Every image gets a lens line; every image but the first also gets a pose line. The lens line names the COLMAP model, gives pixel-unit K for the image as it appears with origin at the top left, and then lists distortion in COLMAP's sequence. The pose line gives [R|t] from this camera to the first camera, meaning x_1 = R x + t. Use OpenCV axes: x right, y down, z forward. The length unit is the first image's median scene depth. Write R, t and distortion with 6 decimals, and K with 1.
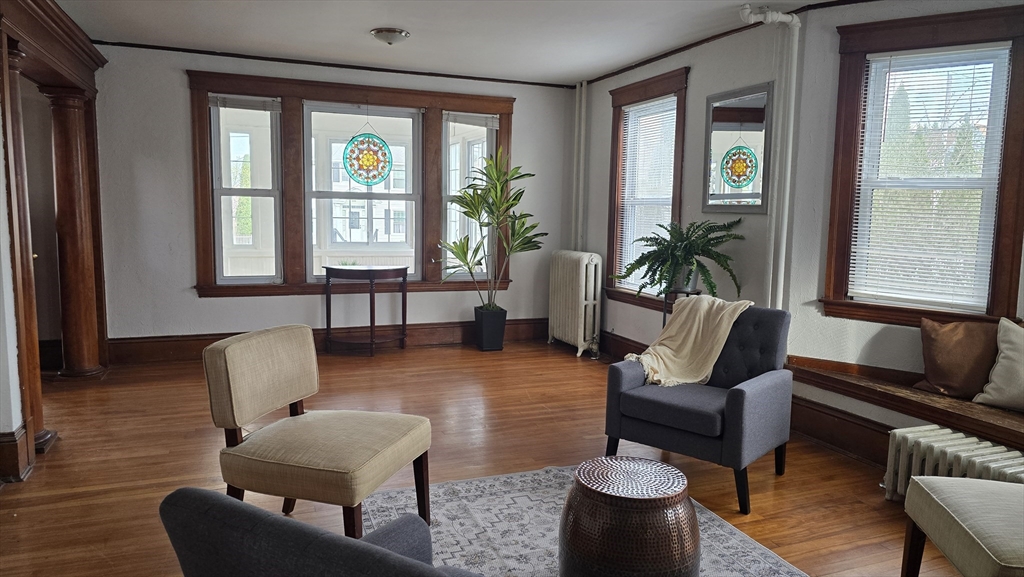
lens RADIAL K [[690.3, 0, 508.6], [0, 690.3, 290.1], [0, 0, 1]] dist [0.054234, -0.052185]
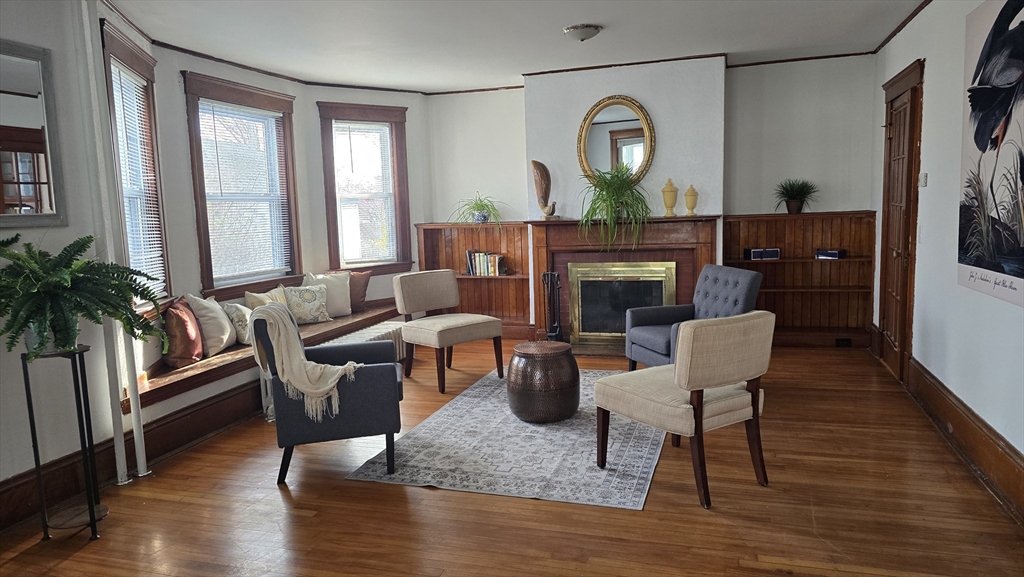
lens RADIAL K [[690.3, 0, 507.5], [0, 690.3, 293.2], [0, 0, 1]] dist [0.054234, -0.052185]
pose [[-0.786915, -0.067256, 0.613385, -0.667528], [0.088679, 0.971398, 0.220278, -0.226889], [-0.610656, 0.227734, -0.758443, 1.810554]]
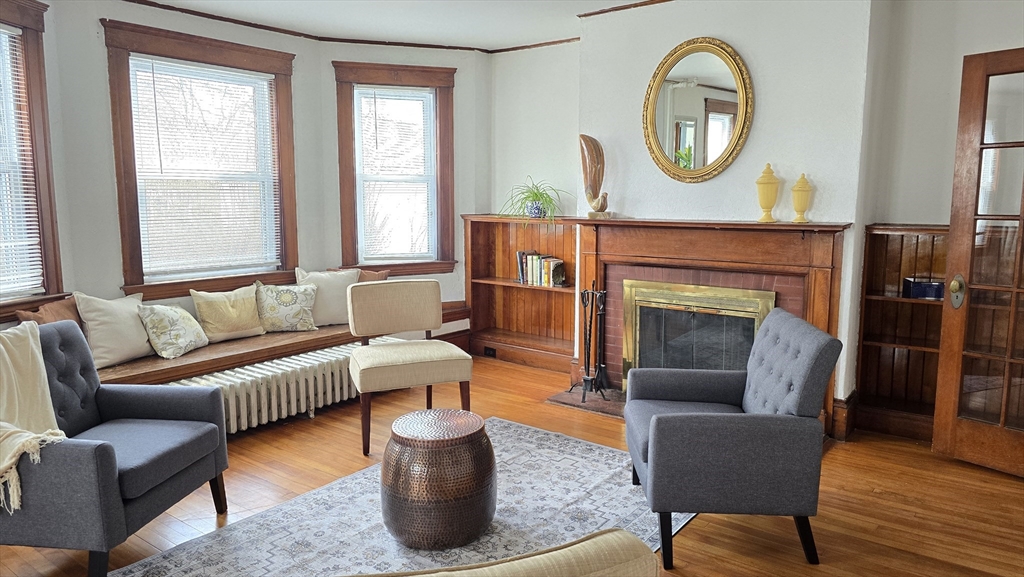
lens RADIAL K [[690.3, 0, 517.6], [0, 690.3, 284.2], [0, 0, 1]] dist [0.054234, -0.052185]
pose [[-0.536229, -0.126248, 0.834578, -0.644588], [0.083889, 0.975885, 0.201523, -0.150987], [-0.839894, 0.178075, -0.512707, 1.071637]]
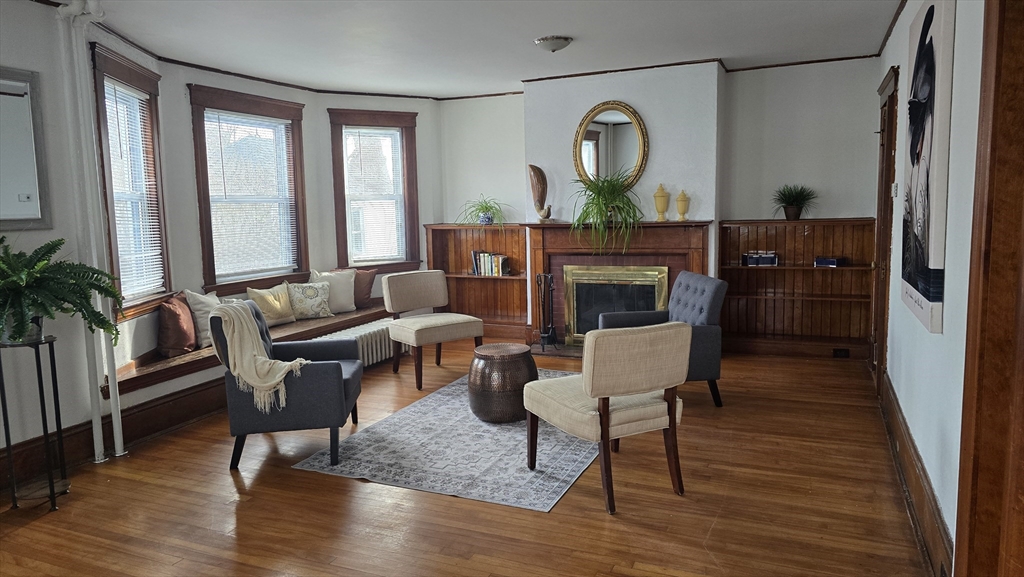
lens RADIAL K [[690.3, 0, 506.1], [0, 690.3, 281.8], [0, 0, 1]] dist [0.054234, -0.052185]
pose [[-0.714432, -0.077803, 0.695366, -0.868936], [0.090306, 0.975234, 0.201899, -0.233908], [-0.693853, 0.207039, -0.689712, 1.691617]]
